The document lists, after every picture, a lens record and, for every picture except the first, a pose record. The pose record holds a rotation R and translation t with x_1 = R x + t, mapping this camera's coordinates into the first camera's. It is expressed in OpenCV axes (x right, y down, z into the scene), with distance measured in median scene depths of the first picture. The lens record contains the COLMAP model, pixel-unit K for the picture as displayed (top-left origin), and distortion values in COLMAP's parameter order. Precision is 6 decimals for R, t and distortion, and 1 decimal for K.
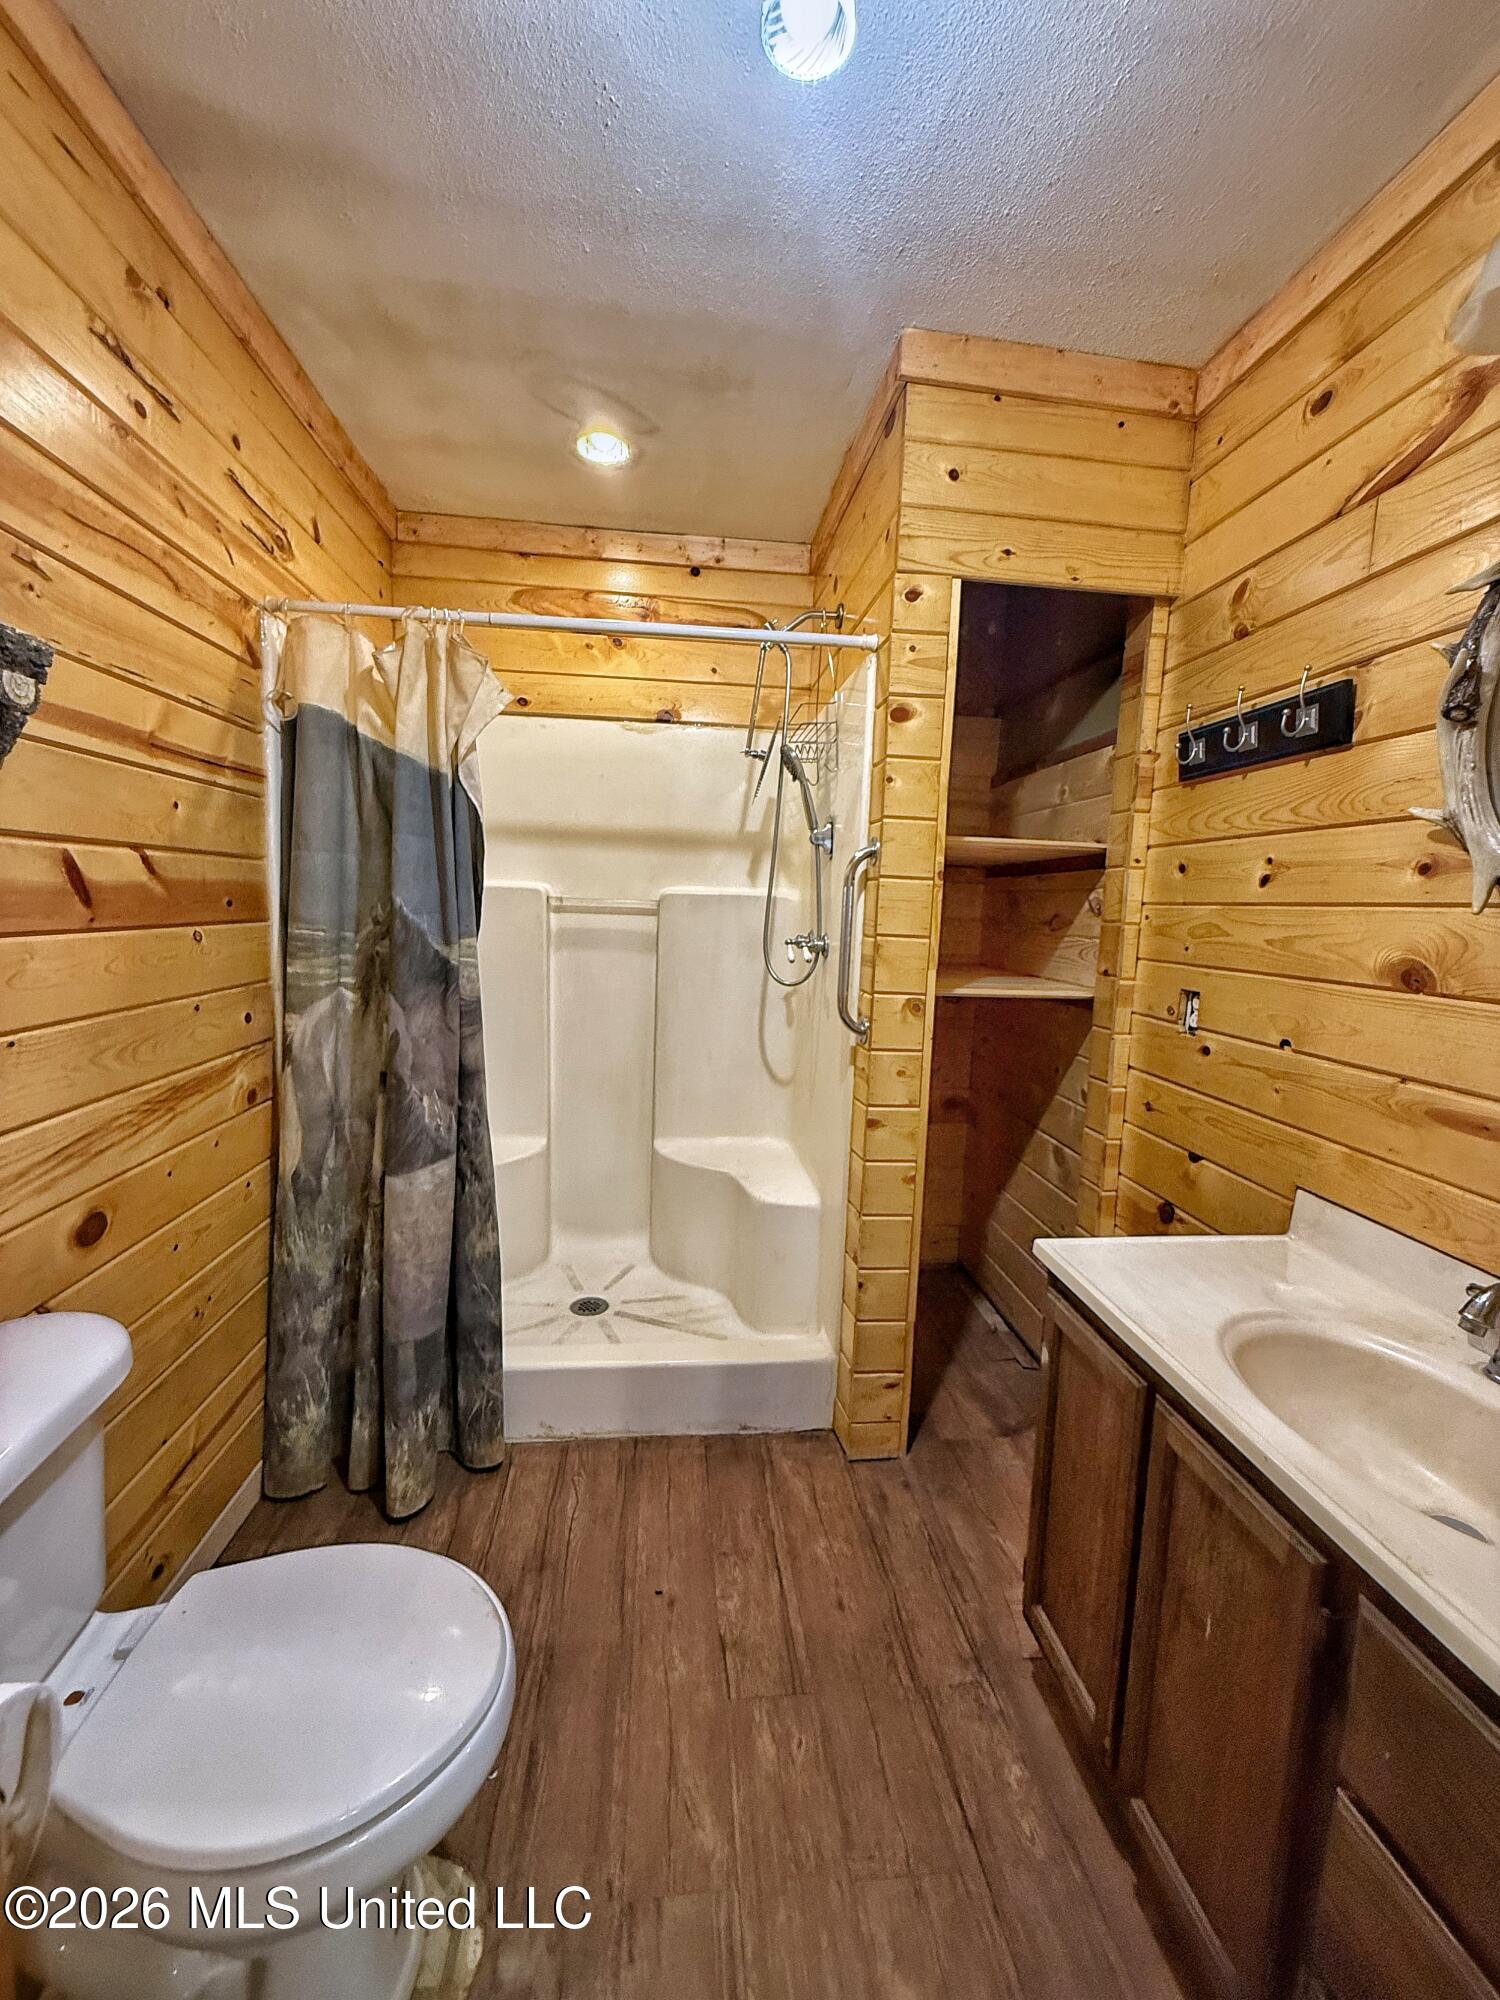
lens RADIAL K [[796.2, 0, 753.3], [0, 796.2, 992.9], [0, 0, 1]] dist [-0.001060, 0.000074]
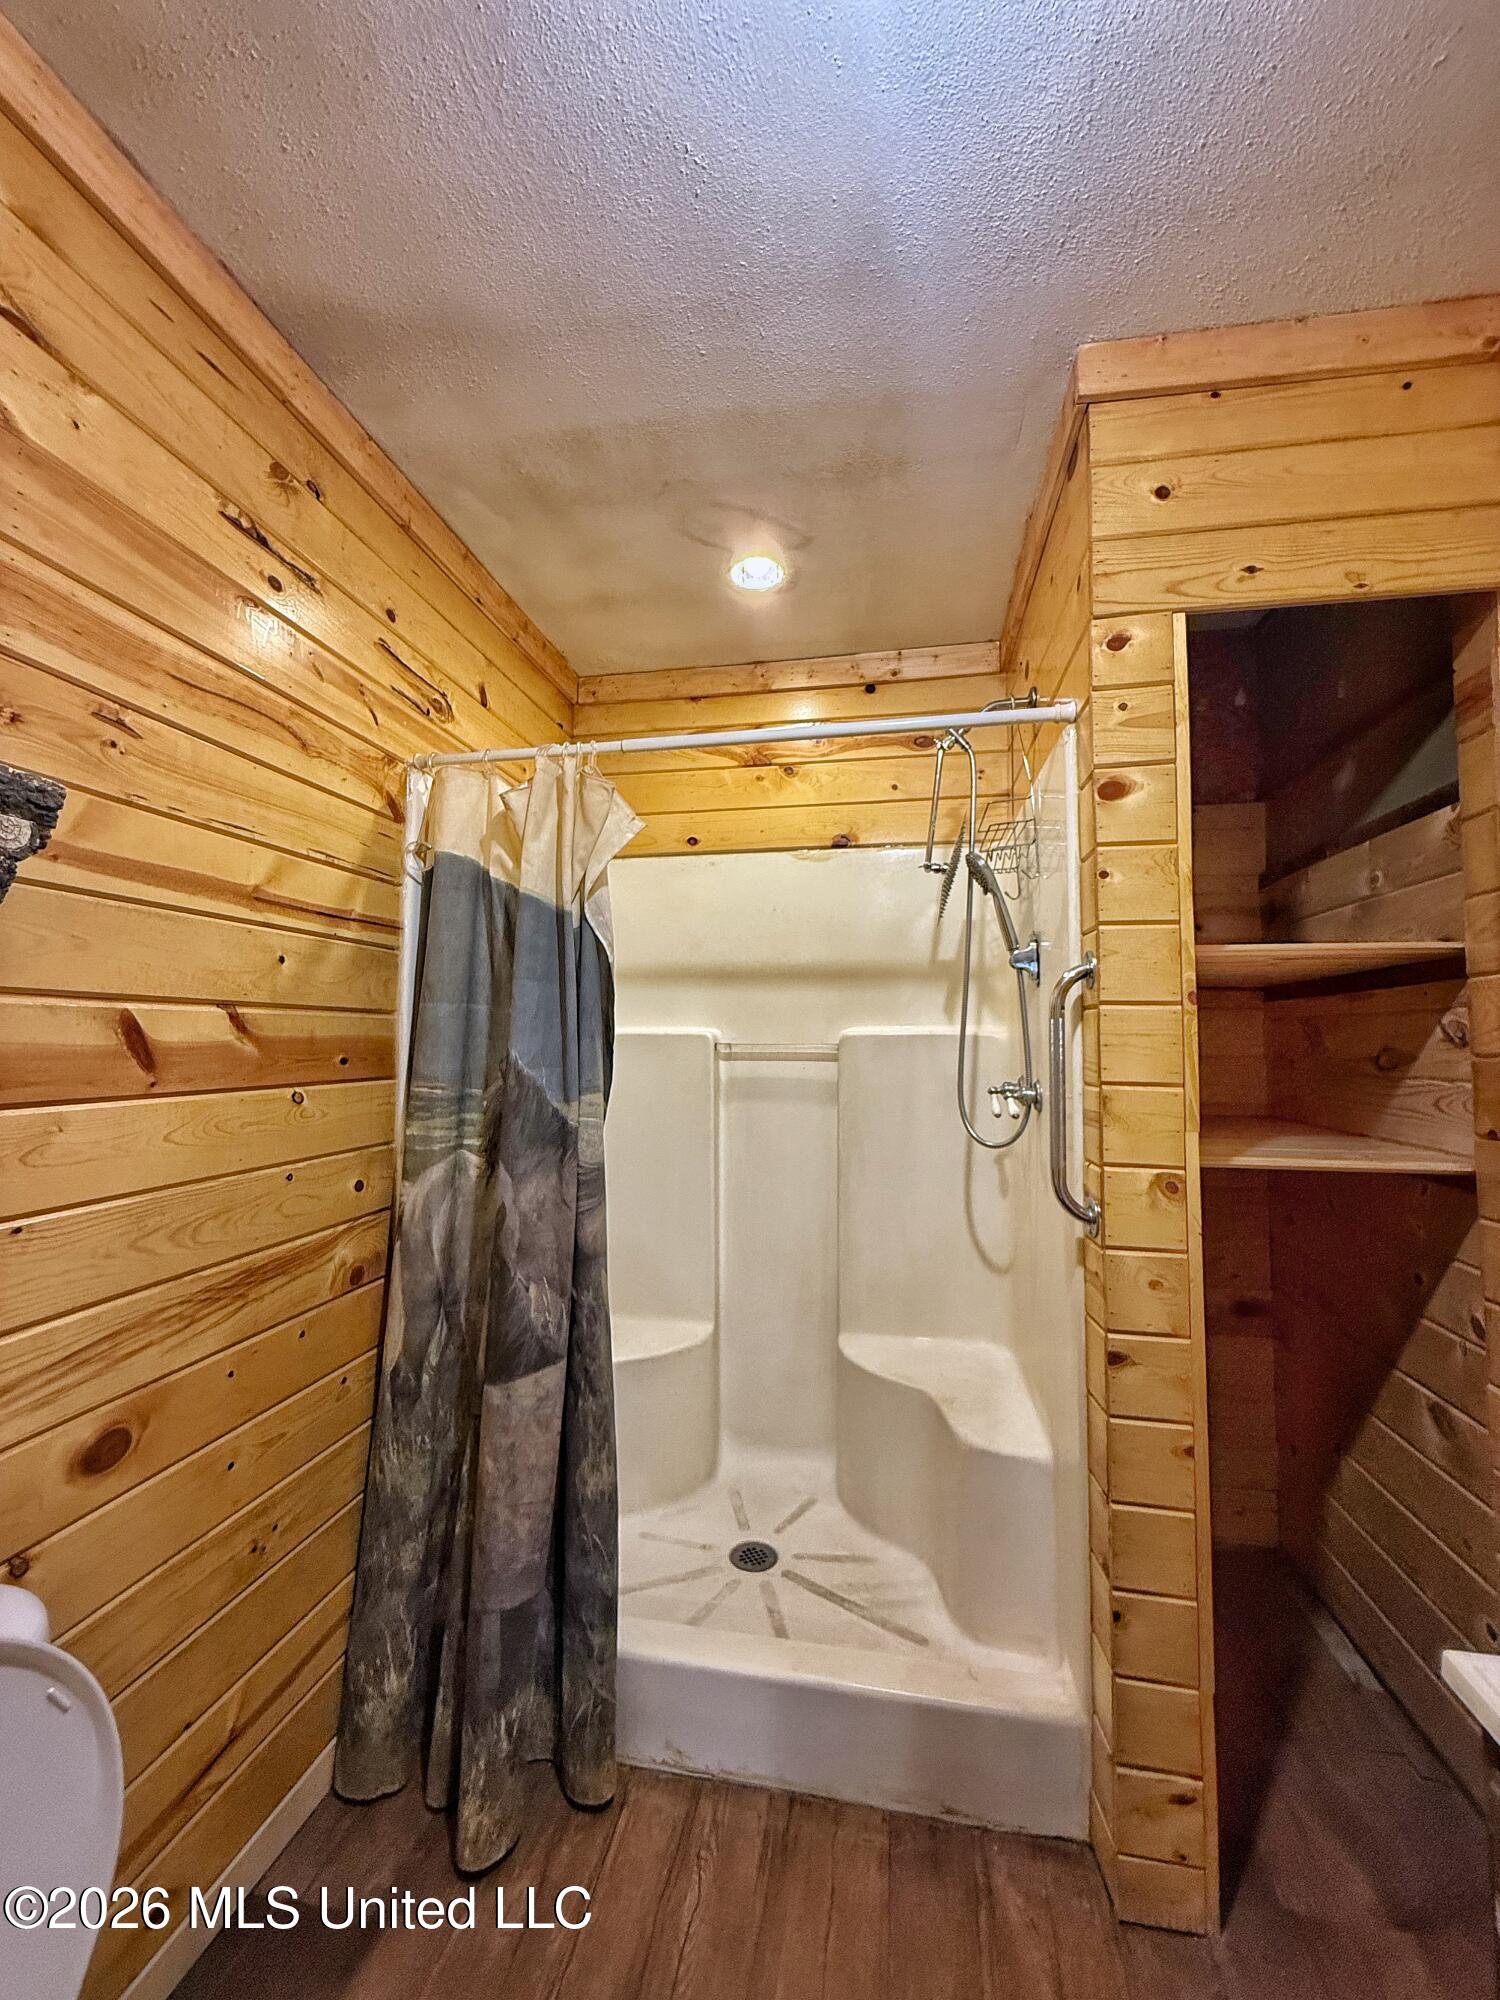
lens RADIAL K [[796.2, 0, 751.2], [0, 796.2, 993.1], [0, 0, 1]] dist [-0.001060, 0.000074]
pose [[0.956914, -0.047471, -0.286464, 0.060697], [-0.004039, 0.984275, -0.176599, -0.024076], [0.290343, 0.170147, 0.941675, 0.211493]]
